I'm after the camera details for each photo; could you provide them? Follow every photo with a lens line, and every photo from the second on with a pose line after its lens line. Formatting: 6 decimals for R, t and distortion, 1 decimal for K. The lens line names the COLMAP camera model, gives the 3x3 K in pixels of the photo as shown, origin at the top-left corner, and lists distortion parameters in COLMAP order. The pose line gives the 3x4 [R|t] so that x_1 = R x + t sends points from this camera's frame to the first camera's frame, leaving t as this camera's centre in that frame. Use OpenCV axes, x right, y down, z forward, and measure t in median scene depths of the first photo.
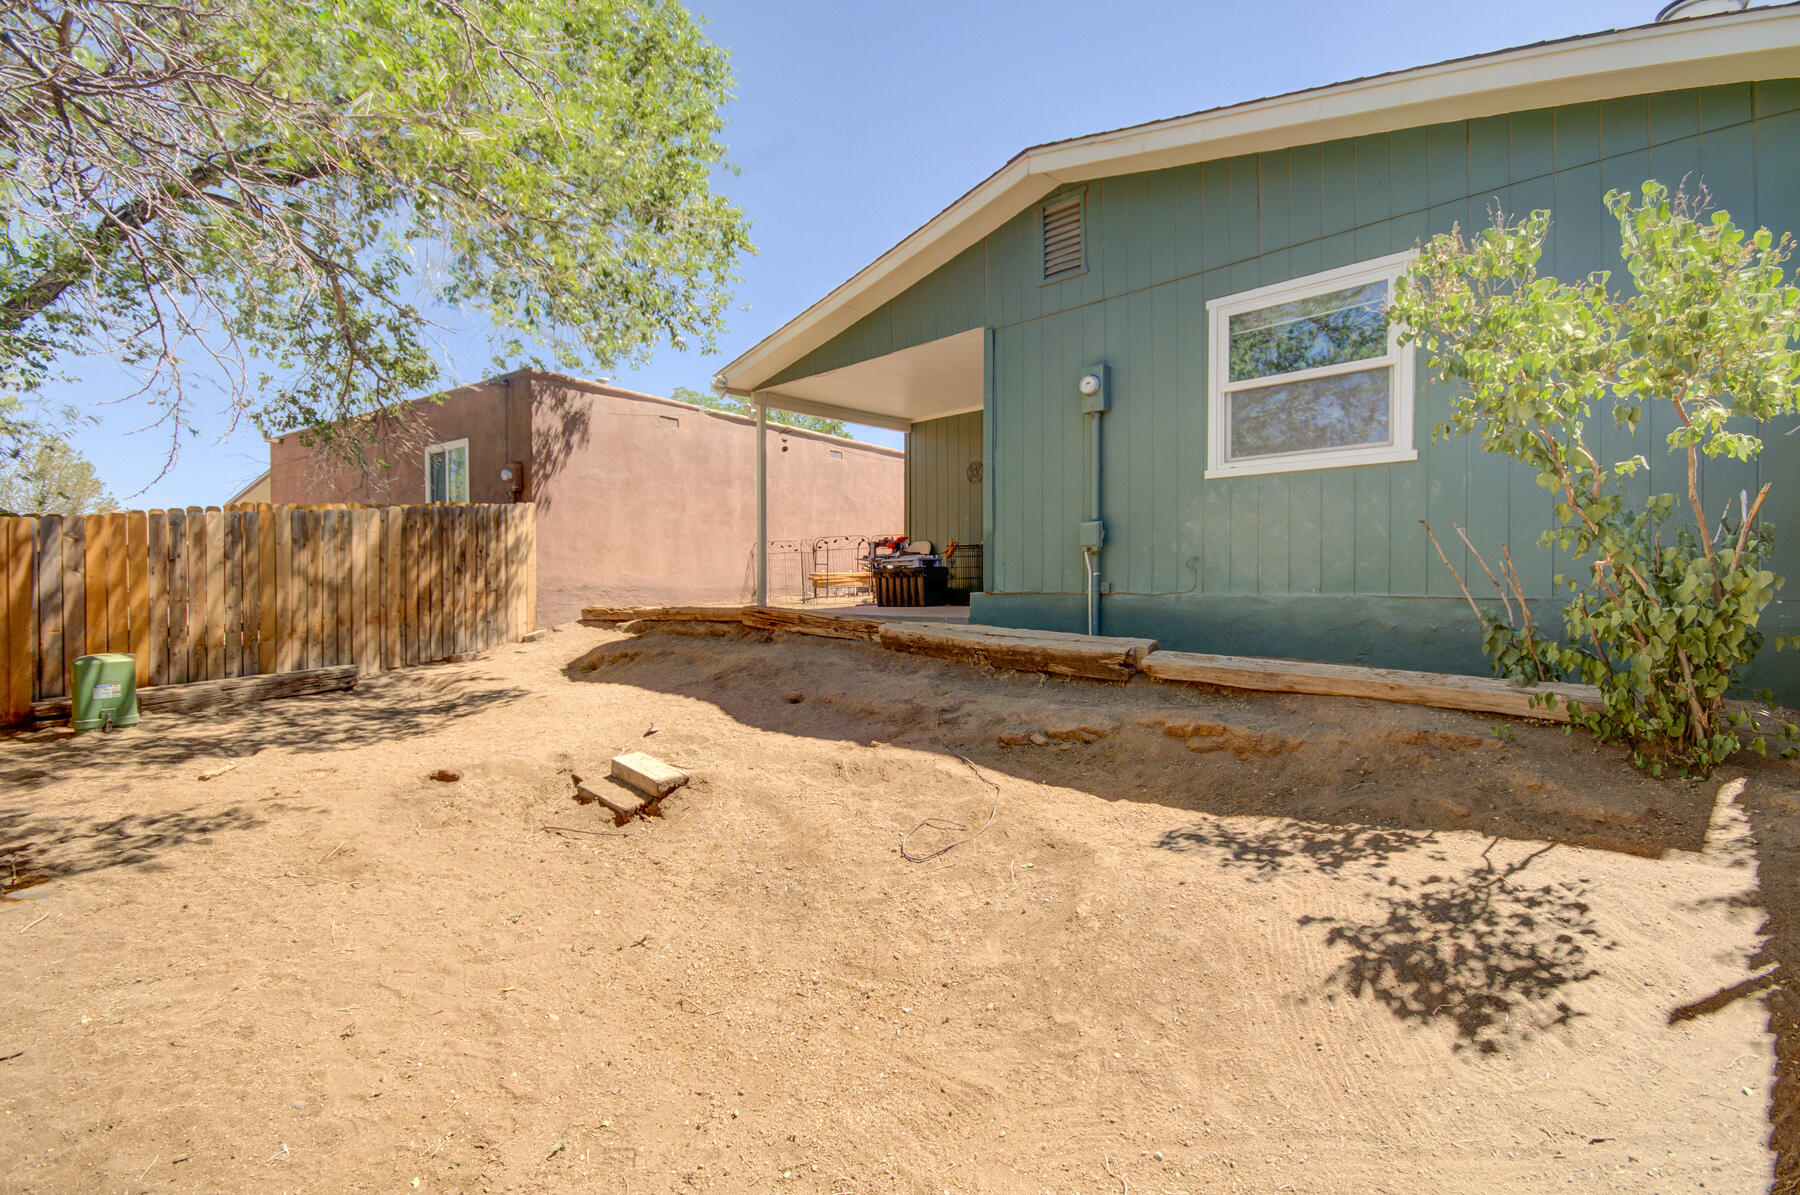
lens RADIAL K [[825.0, 0, 900.0], [0, 825.0, 597.5], [0, 0, 1]] dist [-0.000893, 0.000112]
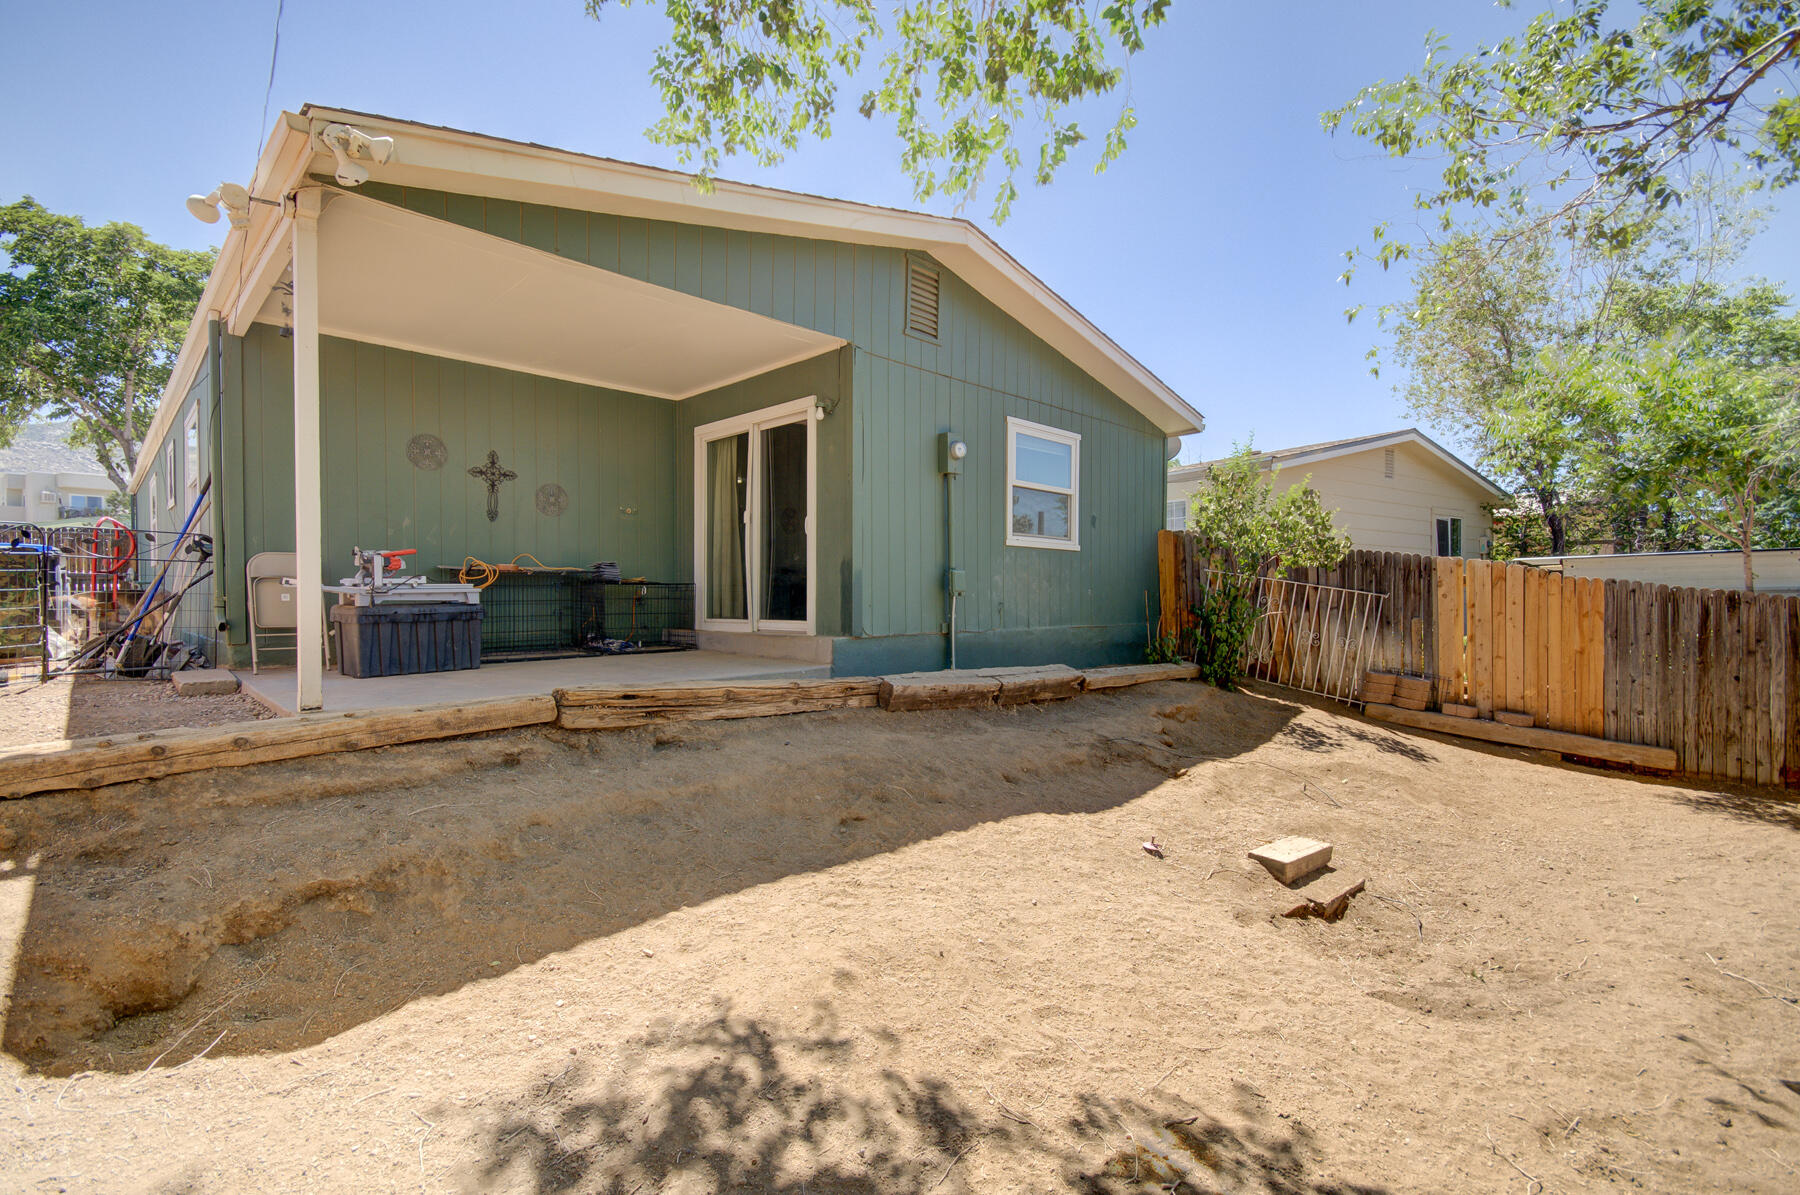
lens RADIAL K [[825.0, 0, 900.0], [0, 825.0, 597.5], [0, 0, 1]] dist [-0.000893, 0.000112]
pose [[-0.013294, 0.002951, 0.999907, -0.990074], [0.018496, 0.999825, -0.002705, -0.056730], [-0.999741, 0.018458, -0.013346, 1.197989]]
